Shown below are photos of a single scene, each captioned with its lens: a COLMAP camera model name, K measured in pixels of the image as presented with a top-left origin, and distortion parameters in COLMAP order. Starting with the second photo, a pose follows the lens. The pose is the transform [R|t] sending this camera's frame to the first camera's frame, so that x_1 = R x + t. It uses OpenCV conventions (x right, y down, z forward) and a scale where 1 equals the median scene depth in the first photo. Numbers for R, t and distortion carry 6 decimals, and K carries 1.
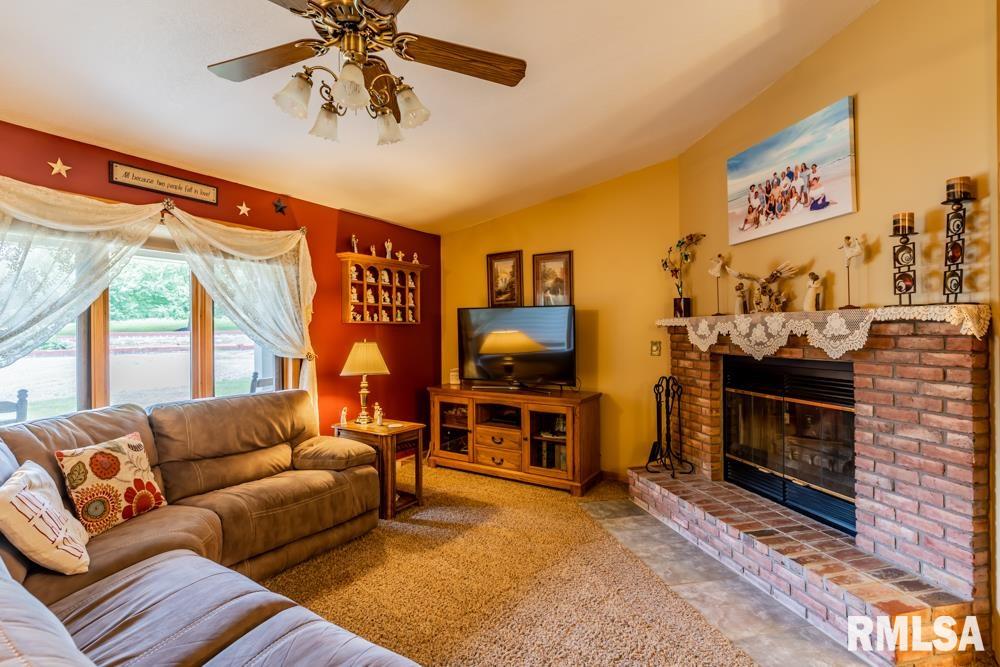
lens RADIAL K [[479.3, 0, 500.4], [0, 479.3, 331.6], [0, 0, 1]] dist [-0.002272, 0.000195]
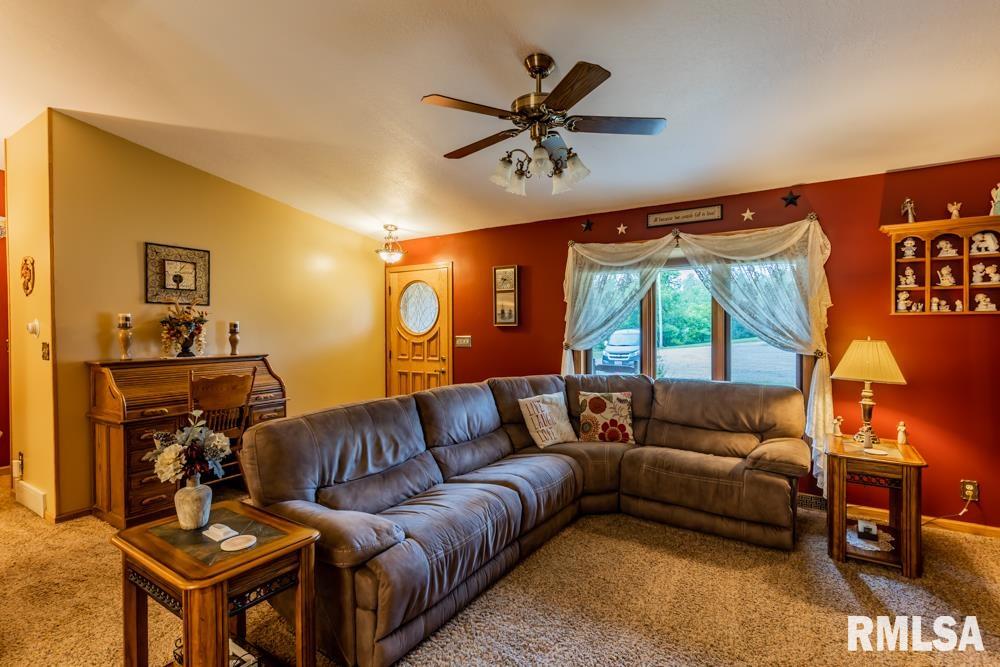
lens RADIAL K [[479.3, 0, 500.4], [0, 479.3, 331.5], [0, 0, 1]] dist [-0.002272, 0.000195]
pose [[-0.027807, 0.009130, -0.999572, 0.589525], [-0.000830, 0.999958, 0.009157, 0.001740], [0.999613, 0.001084, -0.027798, 0.472611]]
